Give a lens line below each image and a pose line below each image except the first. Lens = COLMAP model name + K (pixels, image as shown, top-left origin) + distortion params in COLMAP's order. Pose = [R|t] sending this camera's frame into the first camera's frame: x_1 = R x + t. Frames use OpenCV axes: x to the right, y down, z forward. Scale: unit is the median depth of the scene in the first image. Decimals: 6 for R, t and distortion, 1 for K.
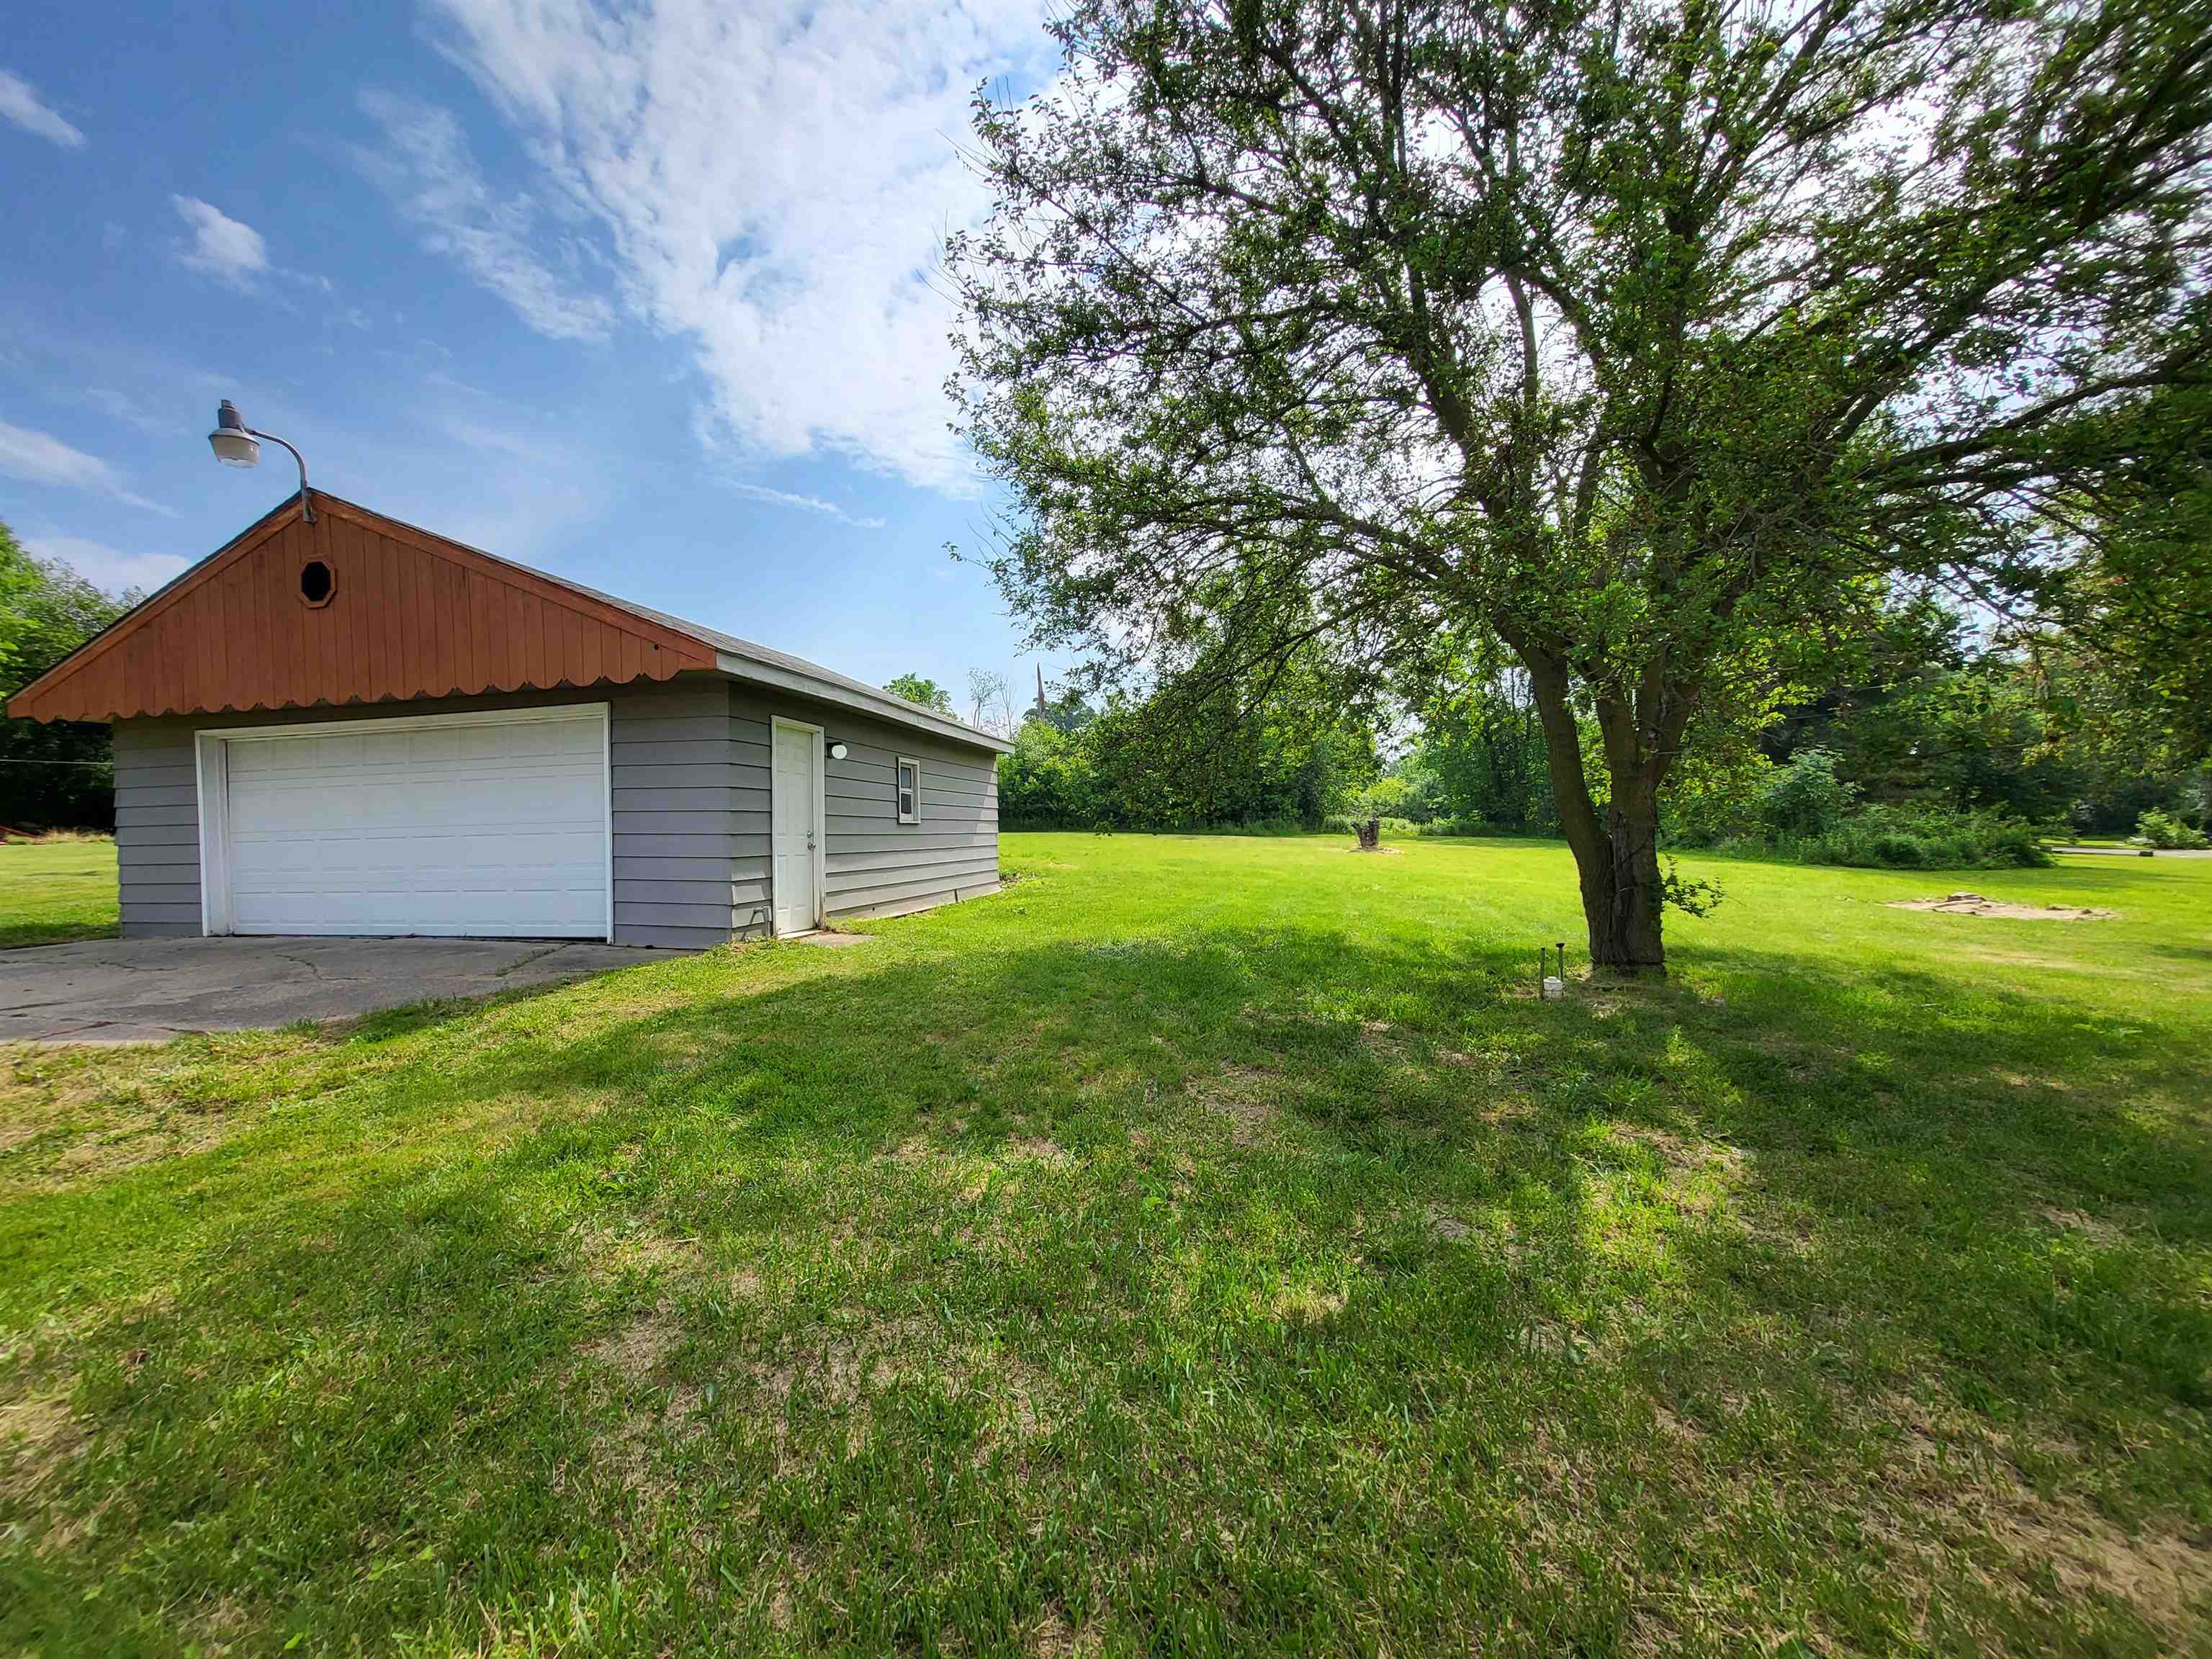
lens RADIAL K [[874.6, 0, 1090.8], [0, 874.6, 834.1], [0, 0, 1]] dist [-0.001212, -0.000152]
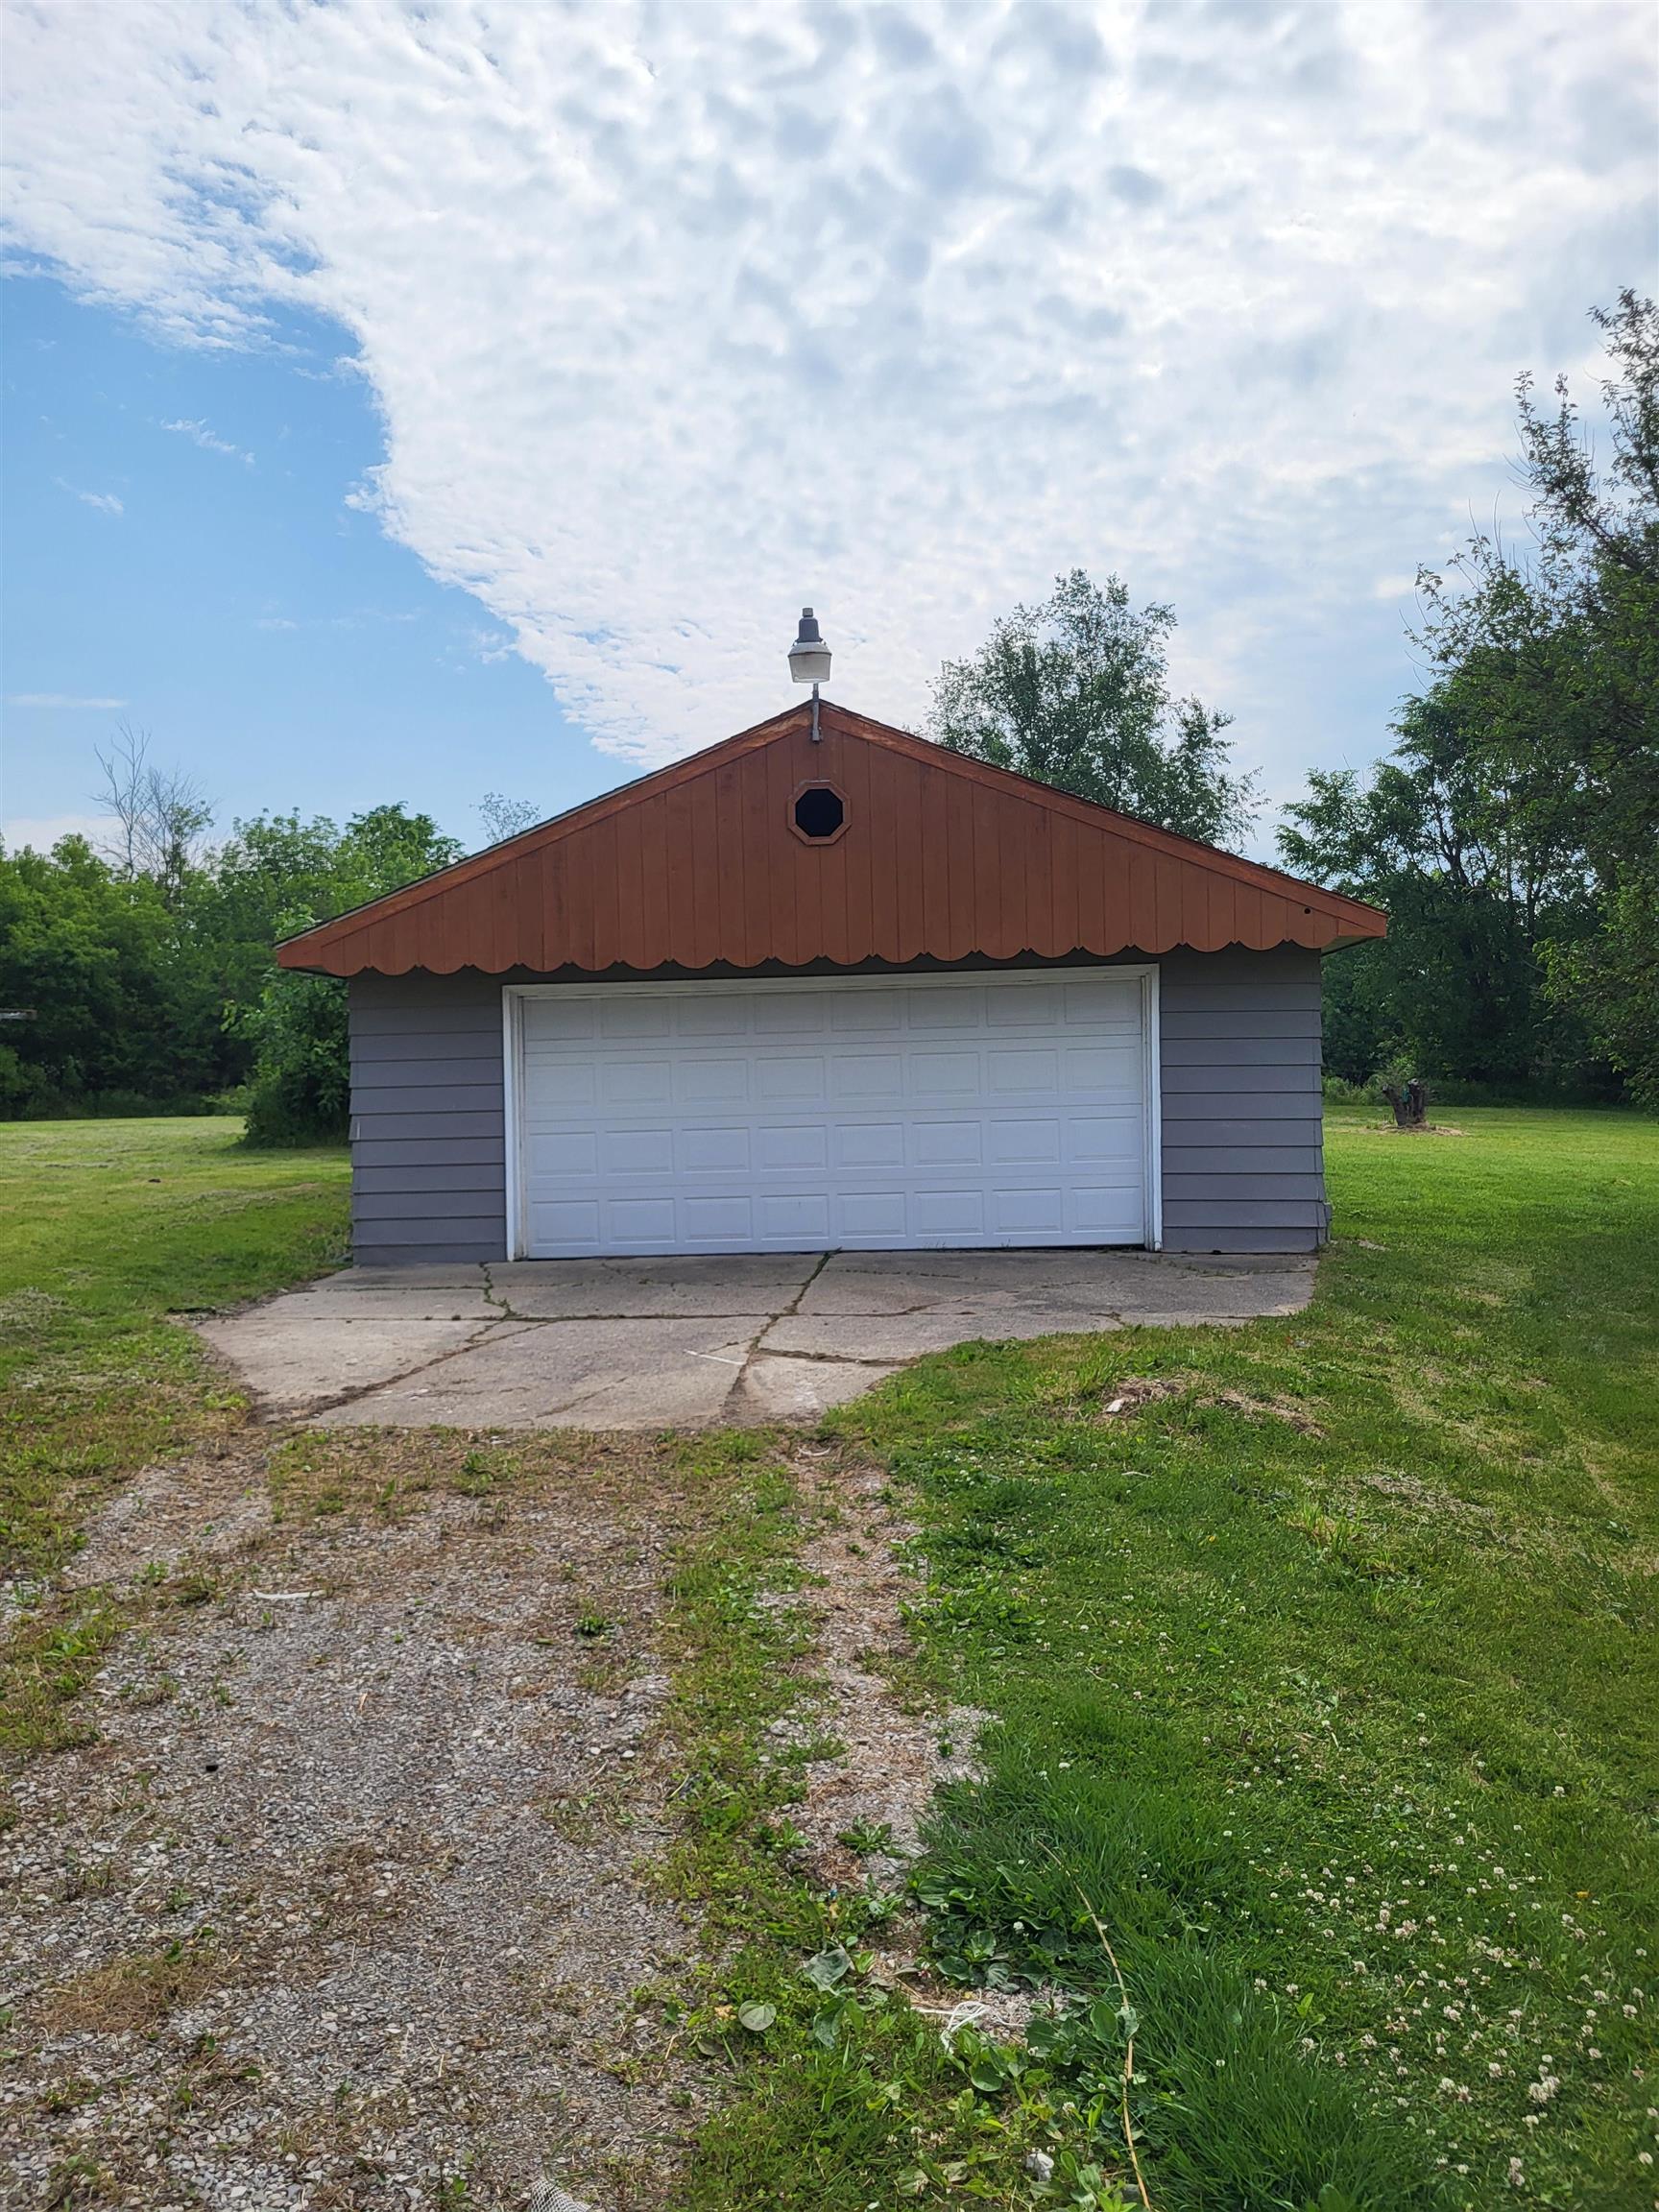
lens RADIAL K [[1697.9, 0, 838.0], [0, 1697.9, 1103.5], [0, 0, 1]] dist [0.016384, 0.009762]
pose [[0.985764, -0.007146, 0.167985, -1.131382], [0.007037, 0.999974, 0.001244, -0.020537], [-0.167989, -0.000044, 0.985789, -0.563075]]
